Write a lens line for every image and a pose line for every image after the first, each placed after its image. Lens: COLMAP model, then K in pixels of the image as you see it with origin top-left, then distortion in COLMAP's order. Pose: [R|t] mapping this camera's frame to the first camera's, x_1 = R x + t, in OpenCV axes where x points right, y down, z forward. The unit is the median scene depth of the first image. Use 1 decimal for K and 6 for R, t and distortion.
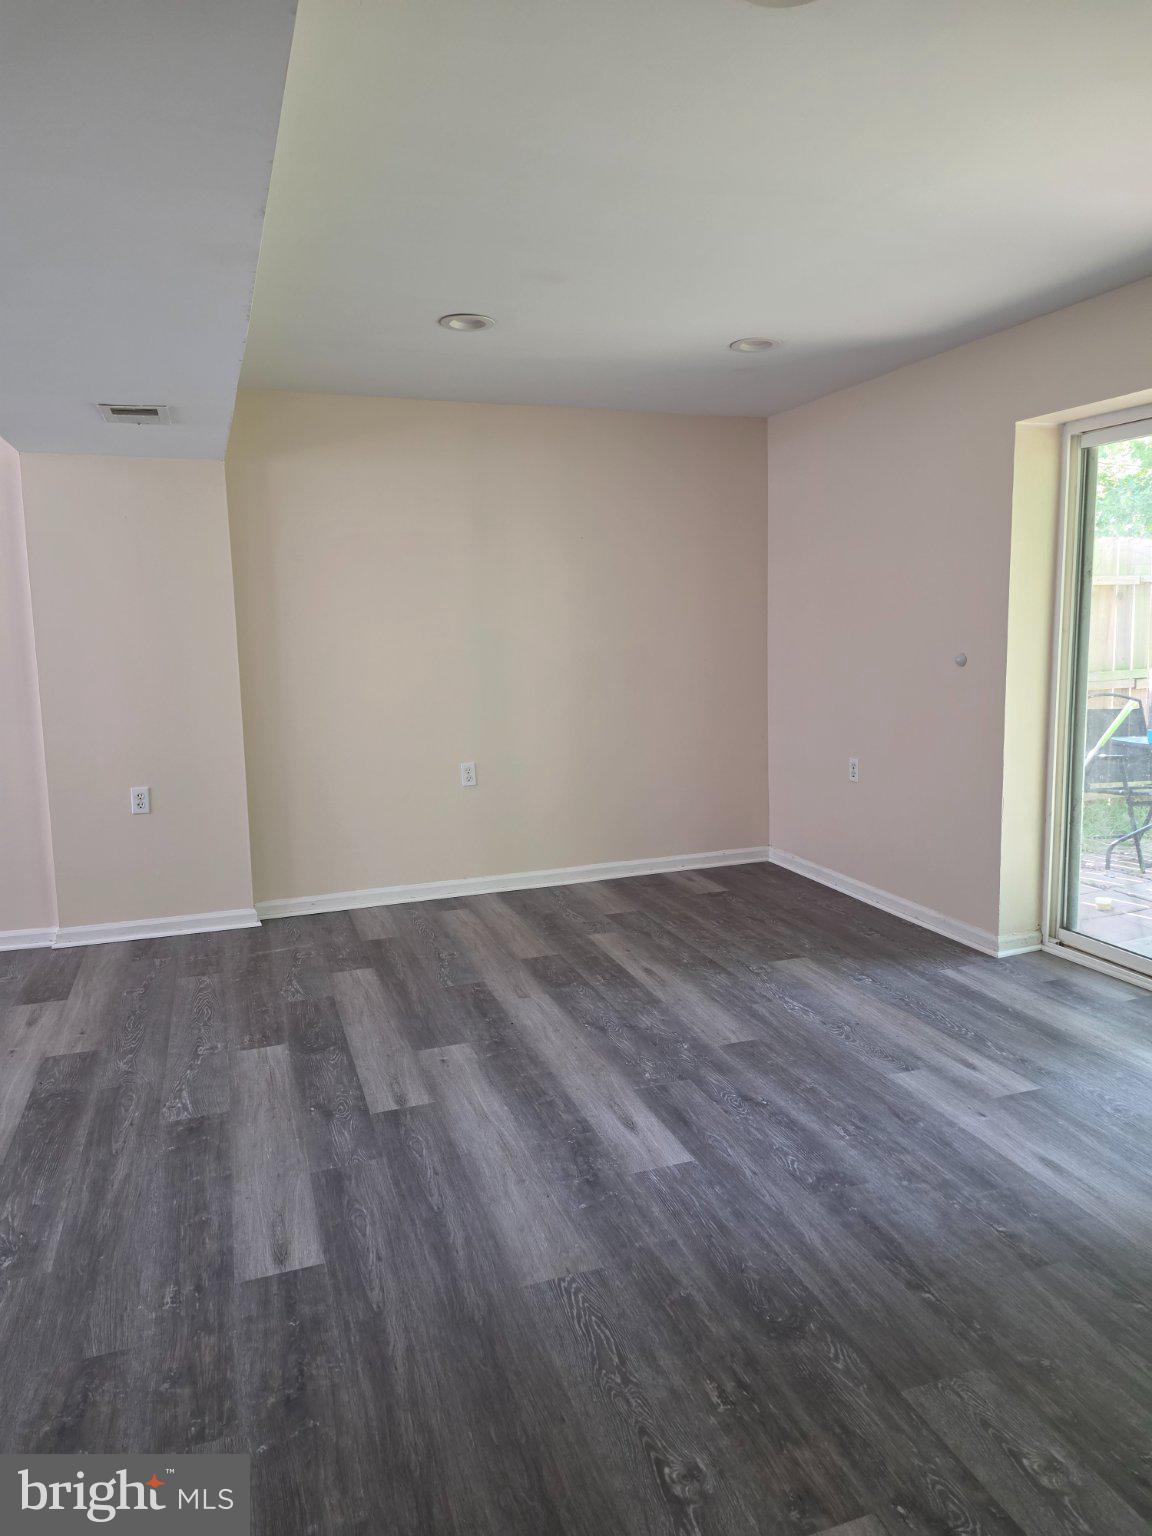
lens RADIAL K [[1027.9, 0, 581.4], [0, 1027.9, 766.9], [0, 0, 1]] dist [0.063253, -0.031394]
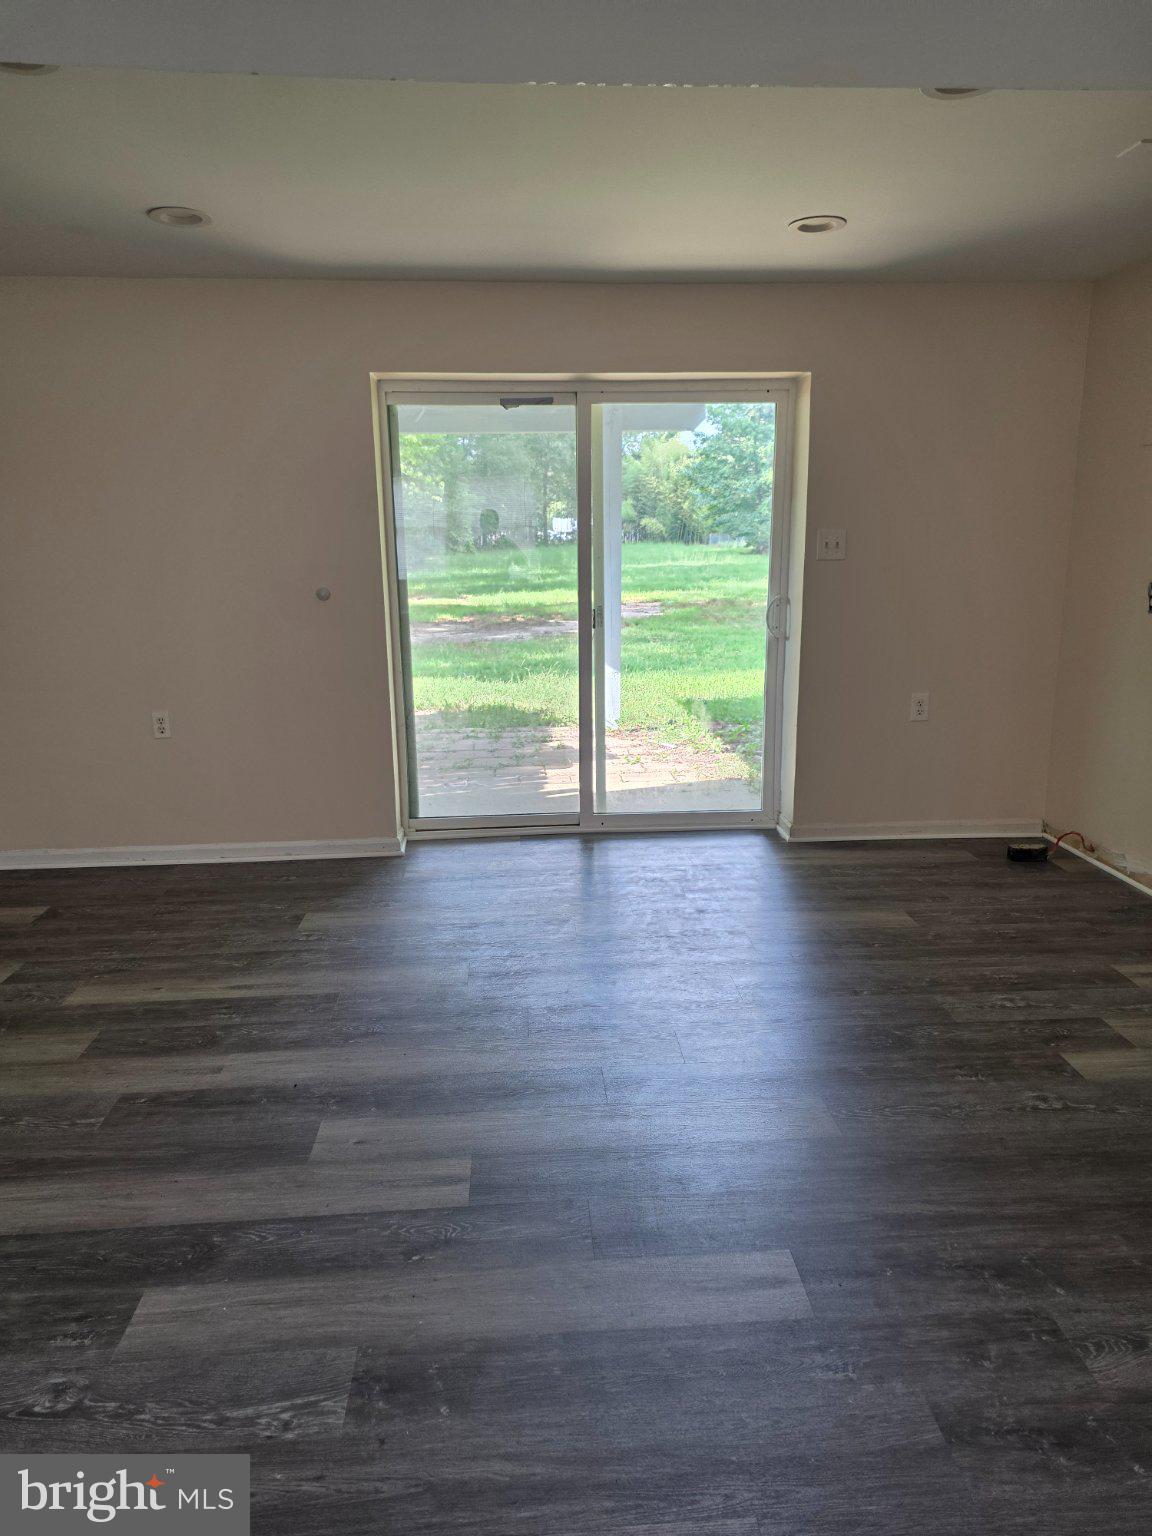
lens RADIAL K [[1027.9, 0, 589.6], [0, 1027.9, 767.1], [0, 0, 1]] dist [0.063253, -0.031394]
pose [[0.268333, -0.194717, 0.943442, -0.733268], [0.146244, 0.976241, 0.159892, -0.076420], [-0.952161, 0.095069, 0.290434, 0.585629]]
